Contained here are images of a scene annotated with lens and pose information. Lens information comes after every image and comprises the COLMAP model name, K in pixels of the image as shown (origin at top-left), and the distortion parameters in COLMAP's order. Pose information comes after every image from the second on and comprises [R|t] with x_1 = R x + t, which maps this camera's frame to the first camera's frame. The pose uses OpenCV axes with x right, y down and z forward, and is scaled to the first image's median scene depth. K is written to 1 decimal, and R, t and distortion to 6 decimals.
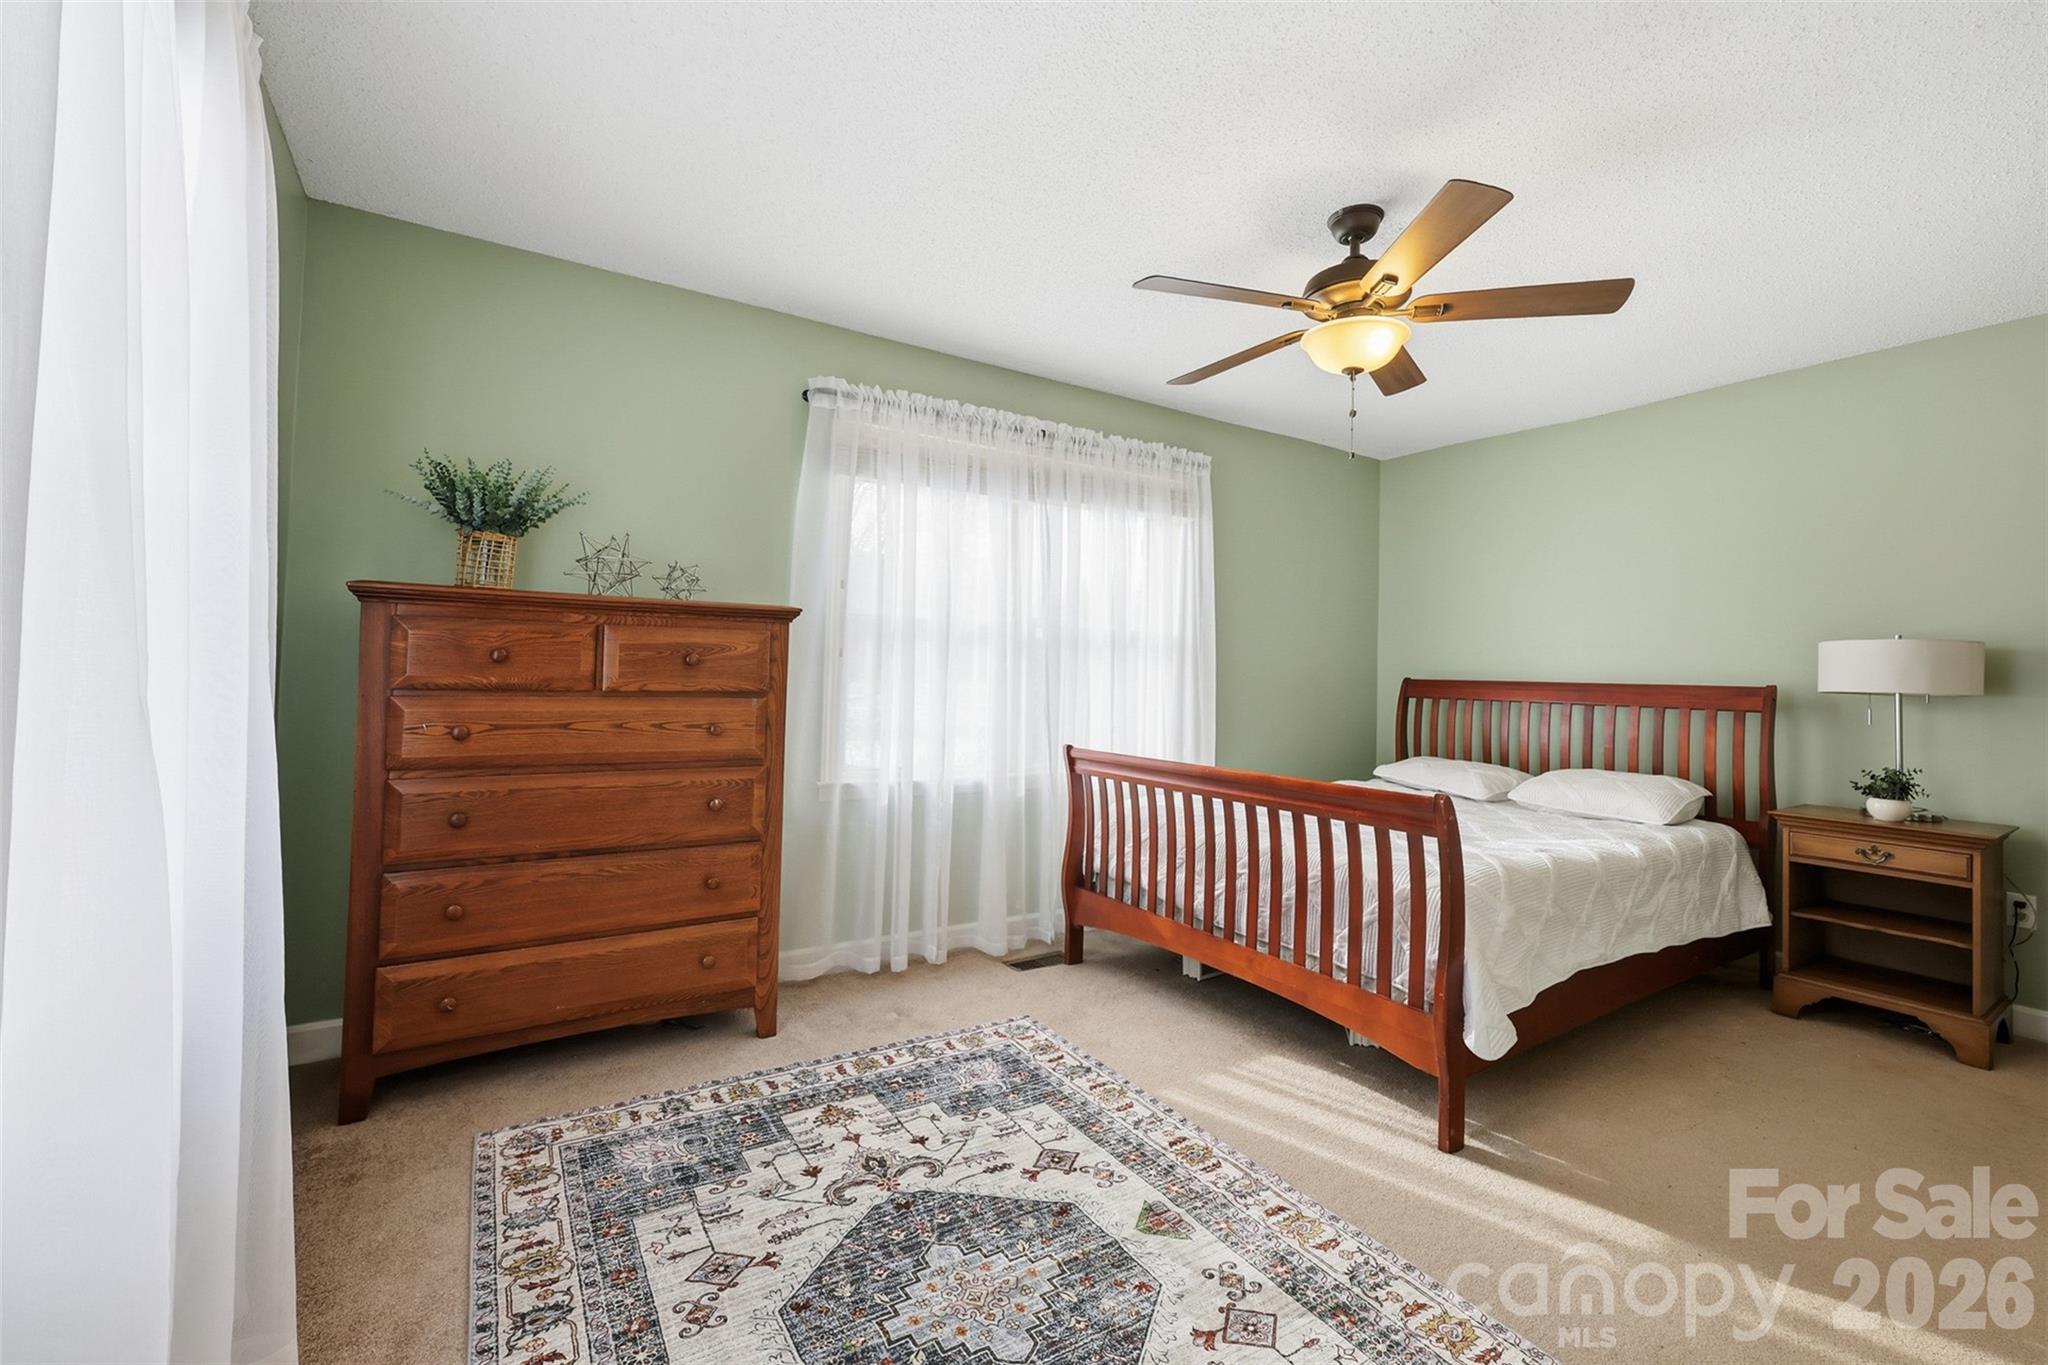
lens RADIAL K [[821.7, 0, 1024.0], [0, 821.7, 682.5], [0, 0, 1]] dist [-0.001123, -0.000090]
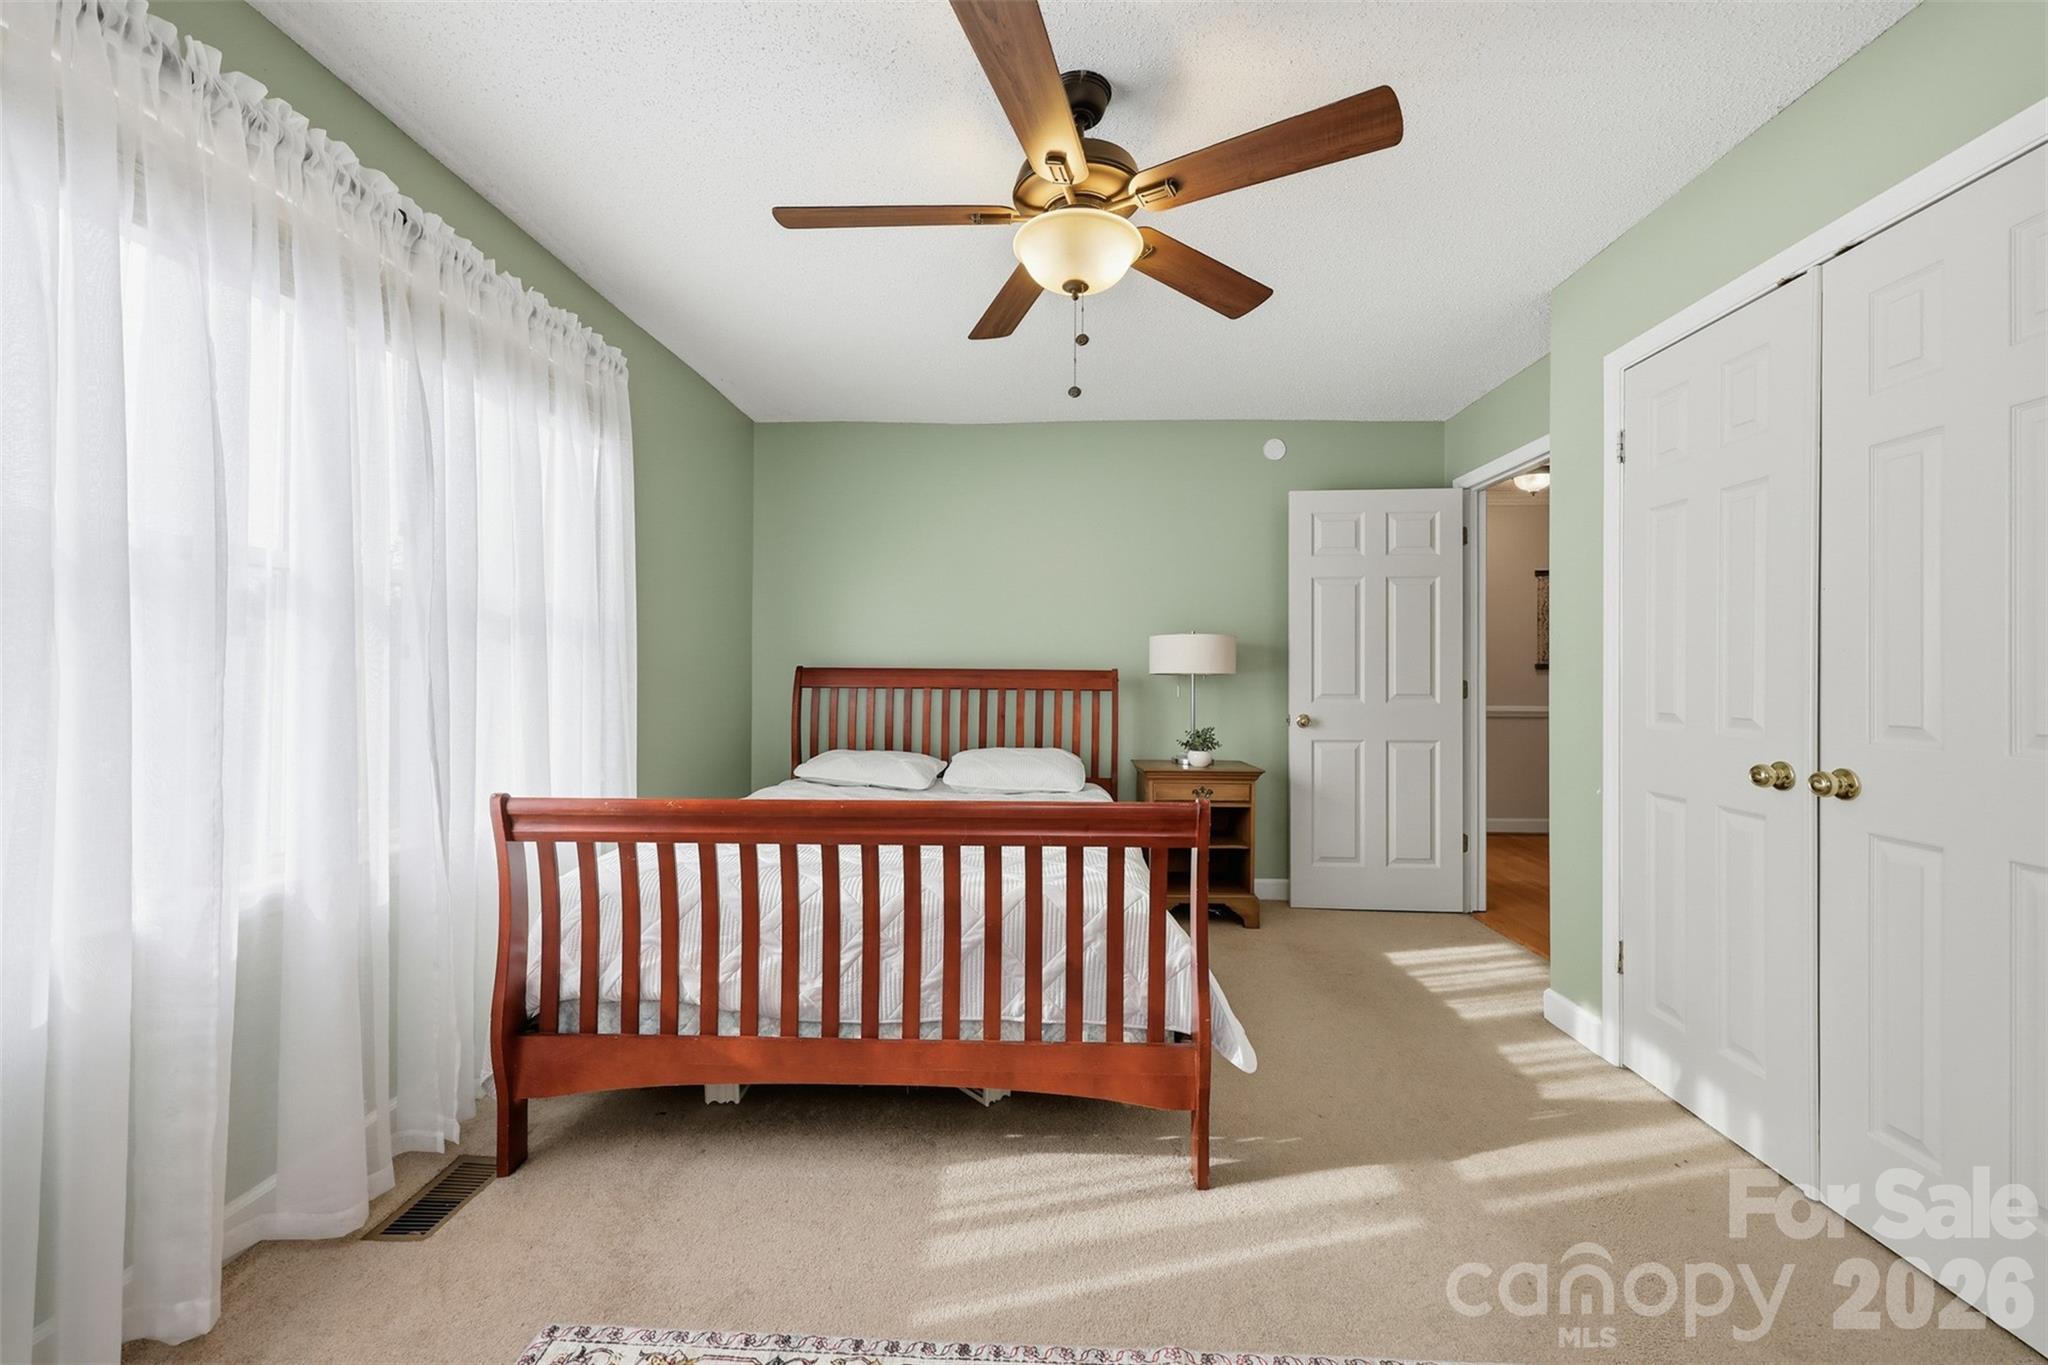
lens RADIAL K [[821.7, 0, 1024.0], [0, 821.7, 682.5], [0, 0, 1]] dist [-0.001123, -0.000090]
pose [[0.580647, -0.029513, 0.813620, -0.194906], [0.016986, 0.999564, 0.024135, -0.007984], [-0.813978, -0.000194, 0.580895, 0.379888]]
